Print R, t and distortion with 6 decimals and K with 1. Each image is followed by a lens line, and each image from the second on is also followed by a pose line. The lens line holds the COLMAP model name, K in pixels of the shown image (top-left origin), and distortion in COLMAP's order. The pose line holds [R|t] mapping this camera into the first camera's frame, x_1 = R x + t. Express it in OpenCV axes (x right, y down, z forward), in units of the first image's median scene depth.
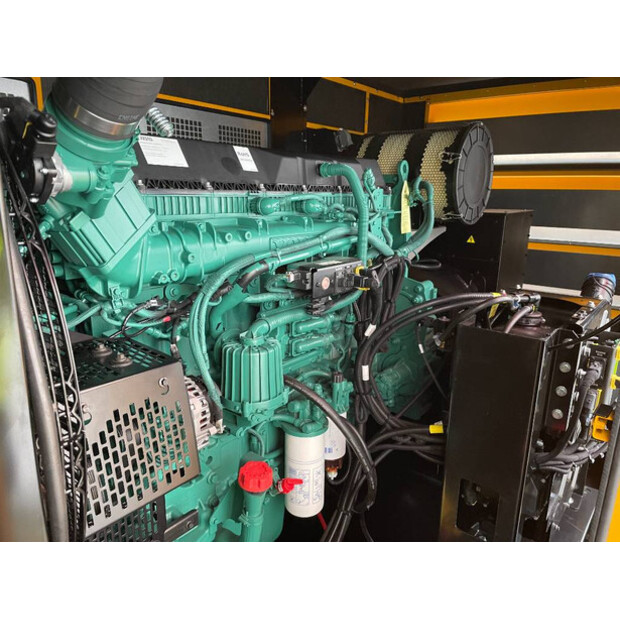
lens RADIAL K [[473.8, 0, 309.5], [0, 473.8, 316.9], [0, 0, 1]] dist [0.071662, -0.079612]
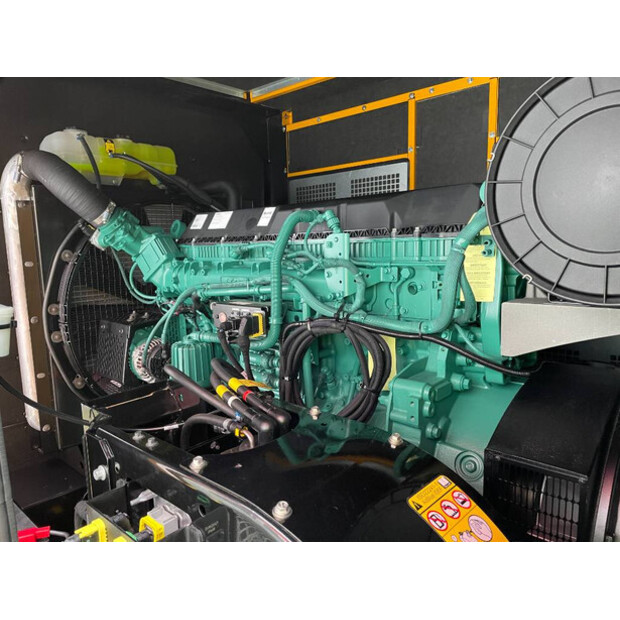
lens RADIAL K [[473.8, 0, 309.5], [0, 473.8, 316.9], [0, 0, 1]] dist [0.071662, -0.079612]
pose [[-0.050717, 0.147003, -0.987835, 1.147558], [-0.224011, 0.962231, 0.154694, -0.291456], [0.973266, 0.229132, -0.015872, 1.184271]]
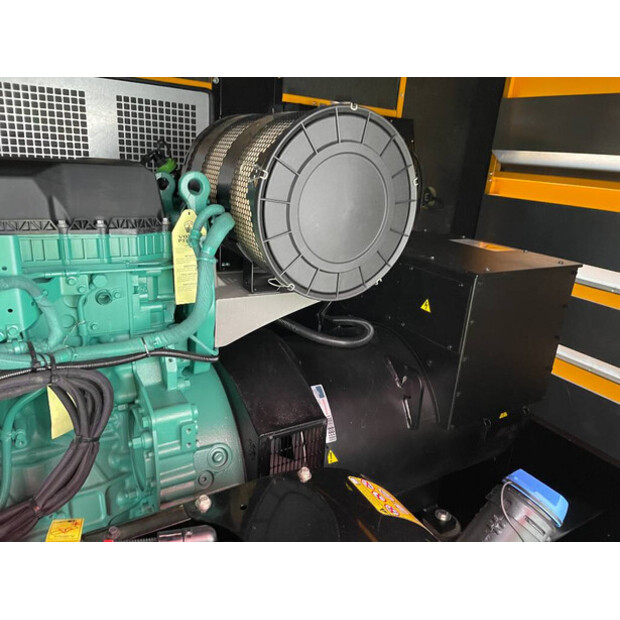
lens RADIAL K [[473.8, 0, 309.5], [0, 473.8, 316.9], [0, 0, 1]] dist [0.071662, -0.079612]
pose [[0.931494, 0.177109, -0.317730, 0.744290], [-0.155078, 0.983462, 0.093556, -0.336371], [0.329045, -0.037874, 0.943554, 0.749663]]
